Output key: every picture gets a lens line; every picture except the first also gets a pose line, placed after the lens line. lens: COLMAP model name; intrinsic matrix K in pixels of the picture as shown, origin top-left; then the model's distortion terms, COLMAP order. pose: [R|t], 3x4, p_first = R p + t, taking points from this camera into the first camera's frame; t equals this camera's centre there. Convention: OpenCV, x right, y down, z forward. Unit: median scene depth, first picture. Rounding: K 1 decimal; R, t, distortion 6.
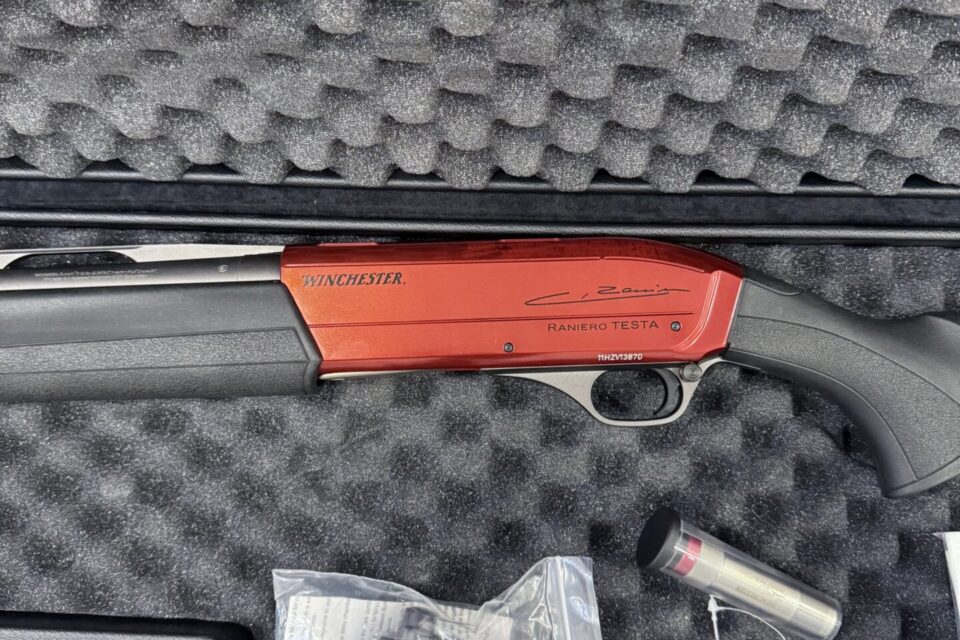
lens RADIAL K [[883.3, 0, 477.4], [0, 883.3, 320.0], [0, 0, 1]] dist [0.190242, -0.433621]
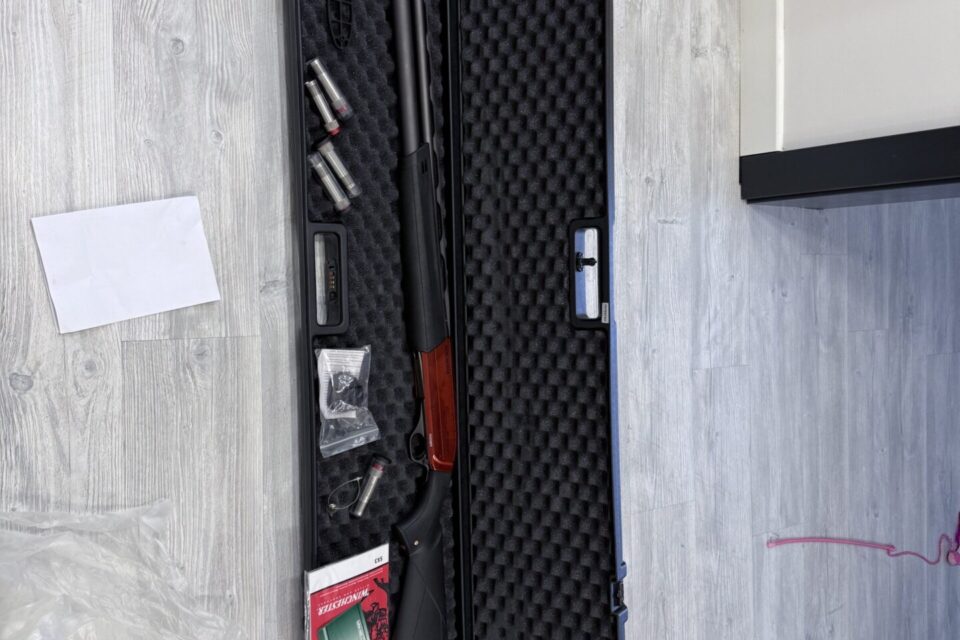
lens RADIAL K [[883.3, 0, 477.4], [0, 883.3, 320.0], [0, 0, 1]] dist [0.190242, -0.433621]
pose [[0.038768, 0.997785, 0.054058, -0.463820], [-0.864301, 0.060633, -0.499307, 1.521041], [-0.501479, -0.027365, 0.864737, -1.970622]]
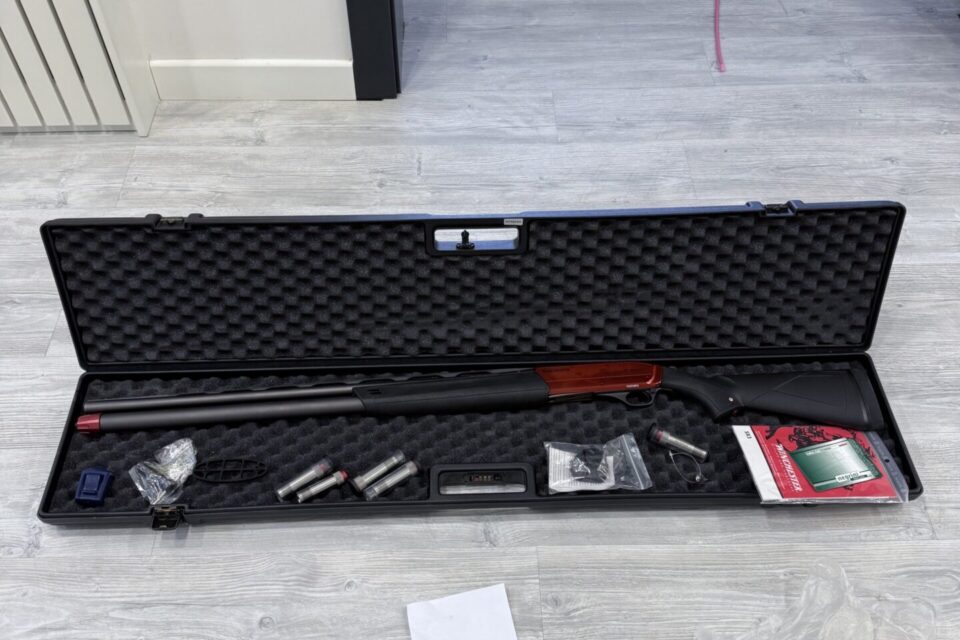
lens RADIAL K [[883.3, 0, 477.4], [0, 883.3, 320.0], [0, 0, 1]] dist [0.190242, -0.433621]
pose [[0.998308, -0.038500, 0.043574, -0.598494], [0.055899, 0.841775, -0.536926, 1.675440], [-0.016008, 0.538453, 0.842503, -2.116656]]
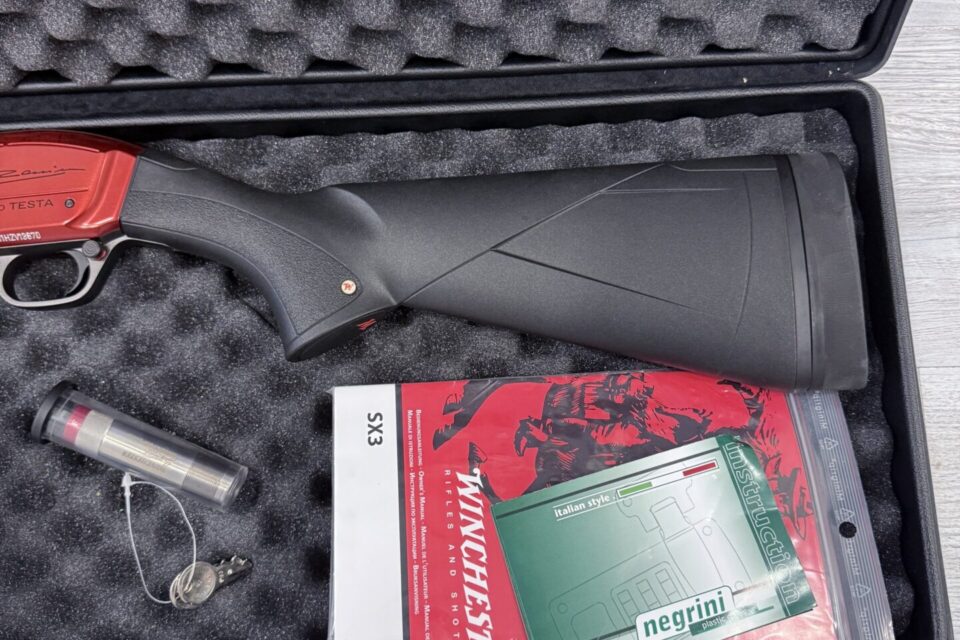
lens RADIAL K [[883.3, 0, 477.4], [0, 883.3, 320.0], [0, 0, 1]] dist [0.190242, -0.433621]
pose [[0.998329, -0.052084, -0.025015, 0.695311], [0.049107, 0.992975, -0.107653, 0.269398], [0.030447, 0.106245, 0.993874, -0.005152]]
